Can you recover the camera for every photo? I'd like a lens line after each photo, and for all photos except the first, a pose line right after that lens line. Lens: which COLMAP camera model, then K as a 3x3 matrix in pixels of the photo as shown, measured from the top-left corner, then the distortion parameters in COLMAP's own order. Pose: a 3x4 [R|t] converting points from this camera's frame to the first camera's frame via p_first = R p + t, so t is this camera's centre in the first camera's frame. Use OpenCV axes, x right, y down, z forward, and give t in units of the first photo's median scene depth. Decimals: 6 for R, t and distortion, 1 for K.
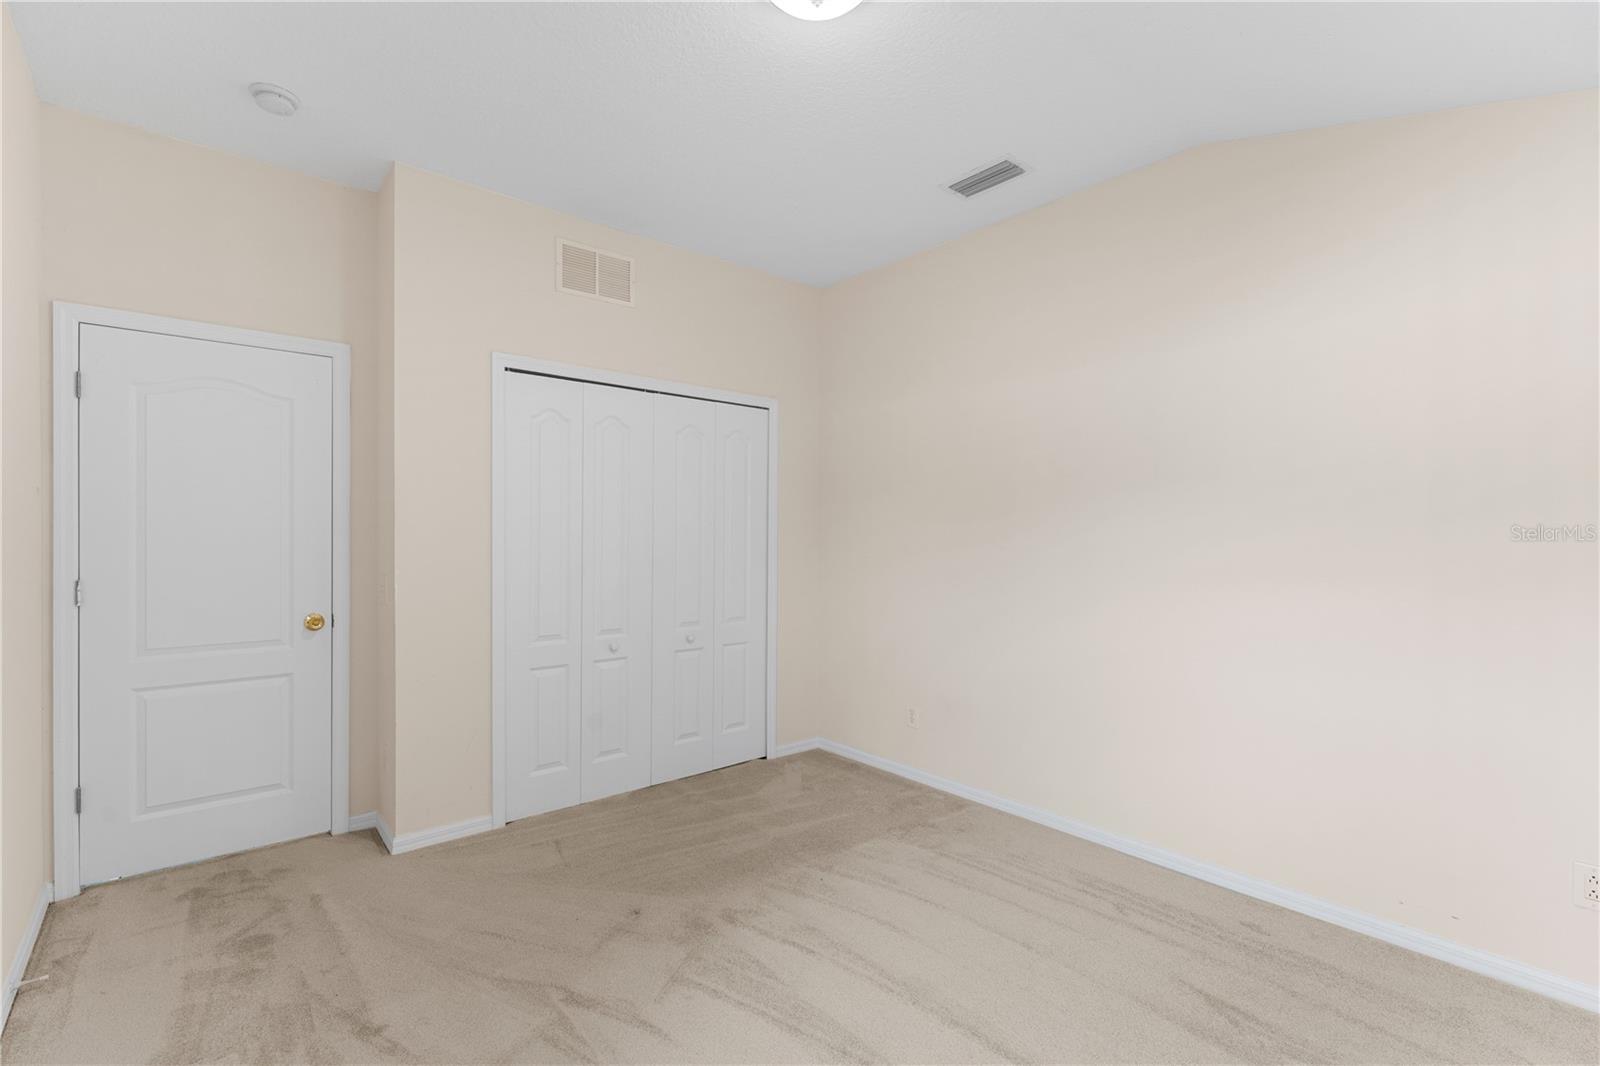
lens RADIAL K [[723.5, 0, 807.7], [0, 723.5, 528.6], [0, 0, 1]] dist [-0.001134, 0.000055]
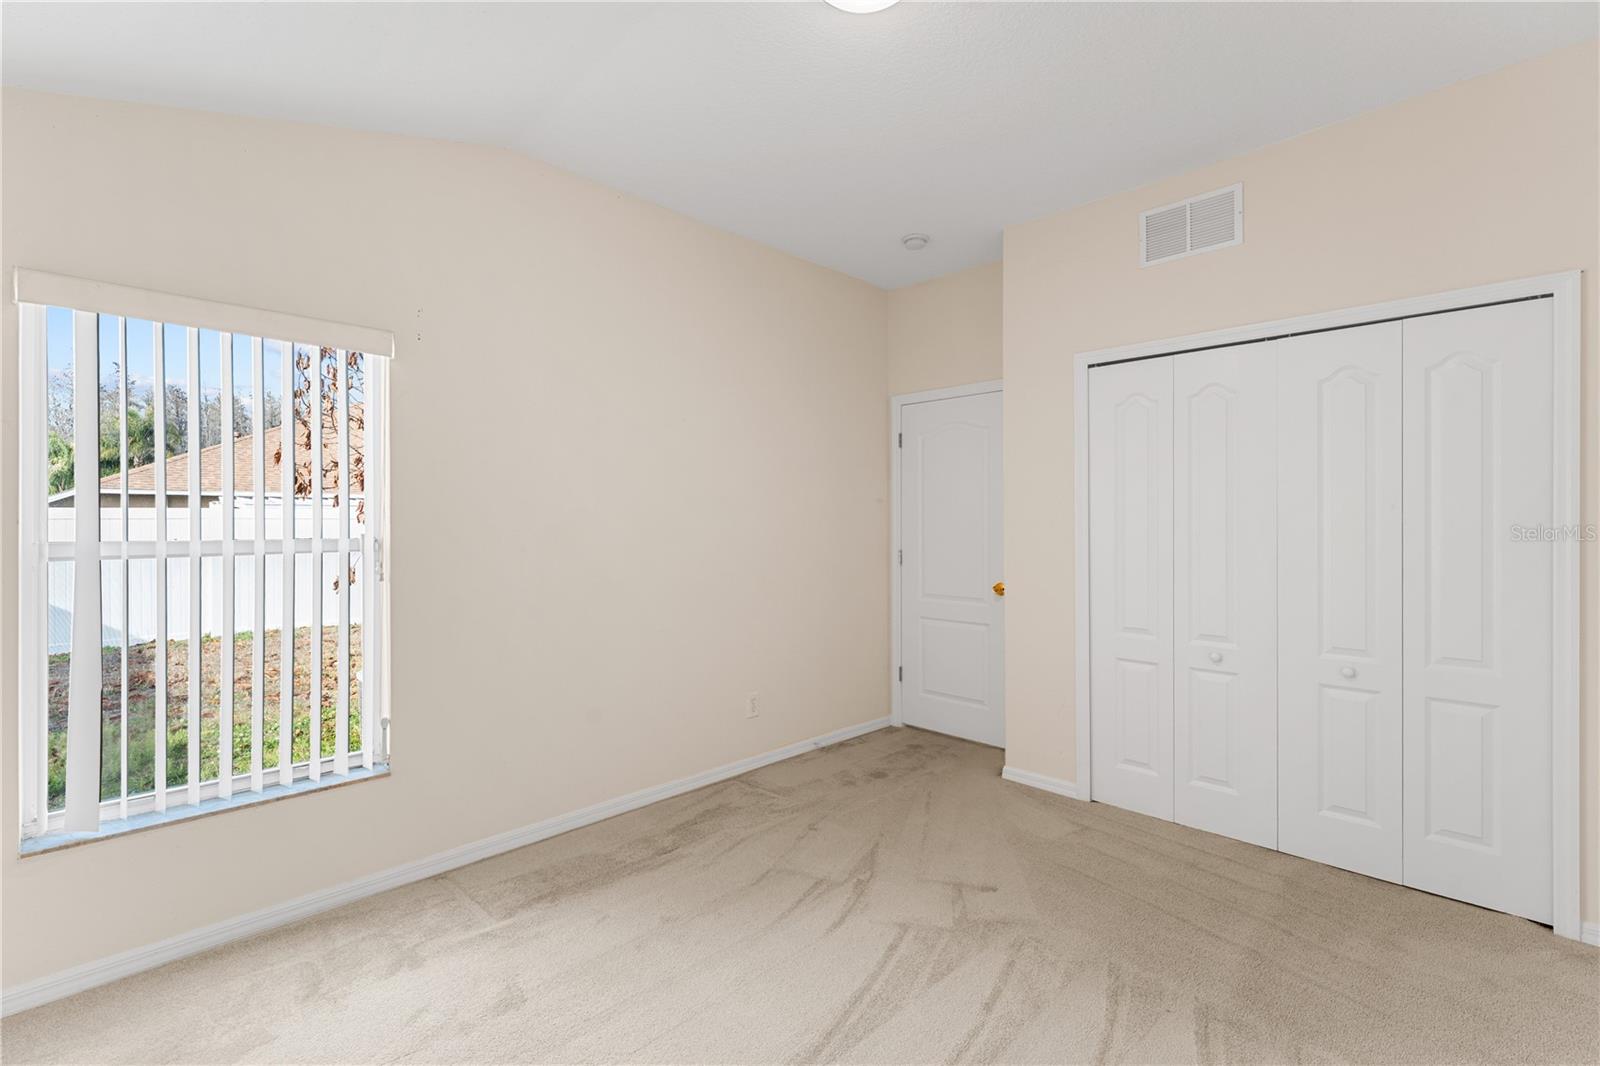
lens RADIAL K [[730.5, 0, 802.1], [0, 730.5, 519.7], [0, 0, 1]] dist [-0.002017, -0.000287]
pose [[0.054498, -0.010285, -0.998461, 0.672202], [0.004917, 0.999938, -0.010032, 0.012179], [0.998502, -0.004363, 0.054545, 0.574277]]
